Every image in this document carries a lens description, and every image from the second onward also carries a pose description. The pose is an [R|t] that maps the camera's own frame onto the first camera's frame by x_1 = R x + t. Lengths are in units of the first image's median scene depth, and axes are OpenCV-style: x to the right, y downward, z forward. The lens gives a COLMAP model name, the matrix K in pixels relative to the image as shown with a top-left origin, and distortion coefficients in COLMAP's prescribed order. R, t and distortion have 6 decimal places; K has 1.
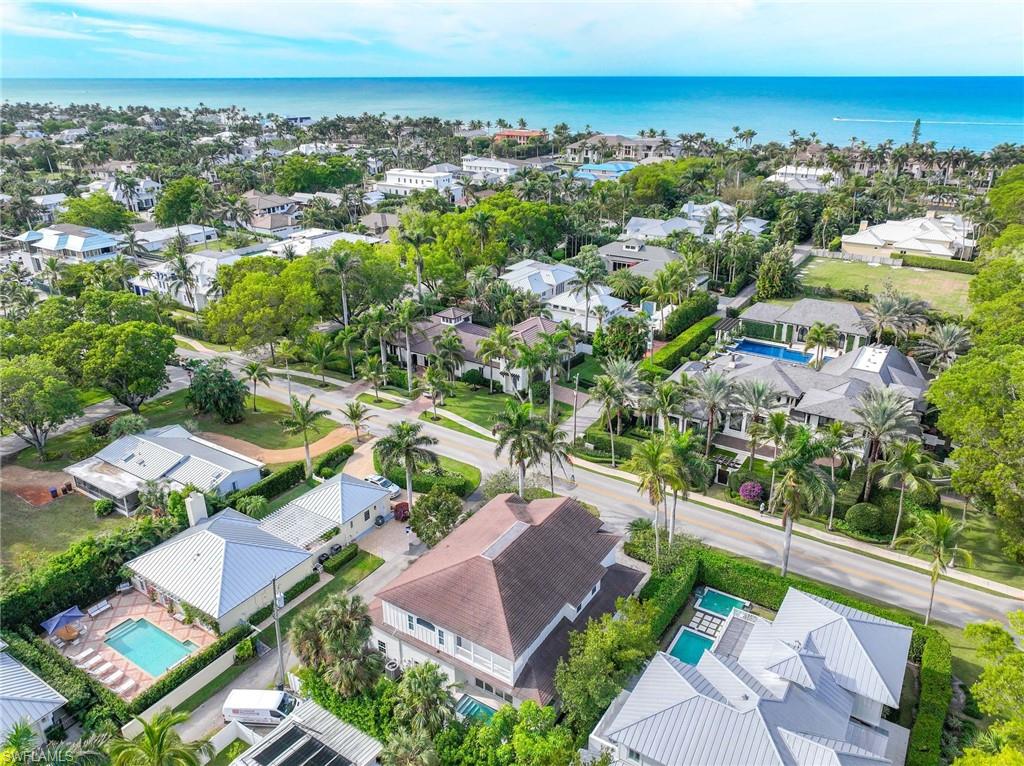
lens RADIAL K [[723.0, 0, 511.1], [0, 723.0, 385.3], [0, 0, 1]] dist [-0.005652, 0.000984]
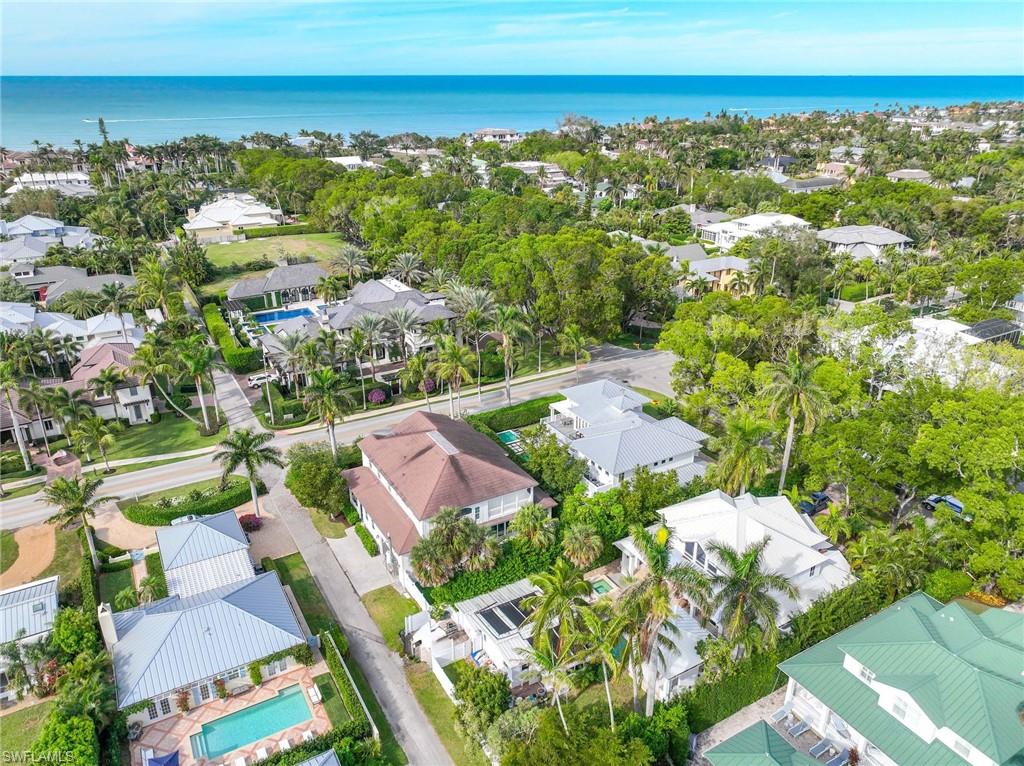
lens RADIAL K [[723.0, 0, 514.8], [0, 723.0, 382.3], [0, 0, 1]] dist [-0.005652, 0.000984]
pose [[0.461310, -0.348411, 0.815967, -0.445348], [0.351418, 0.916207, 0.192537, -0.039370], [-0.814677, 0.197926, 0.545093, 0.081963]]
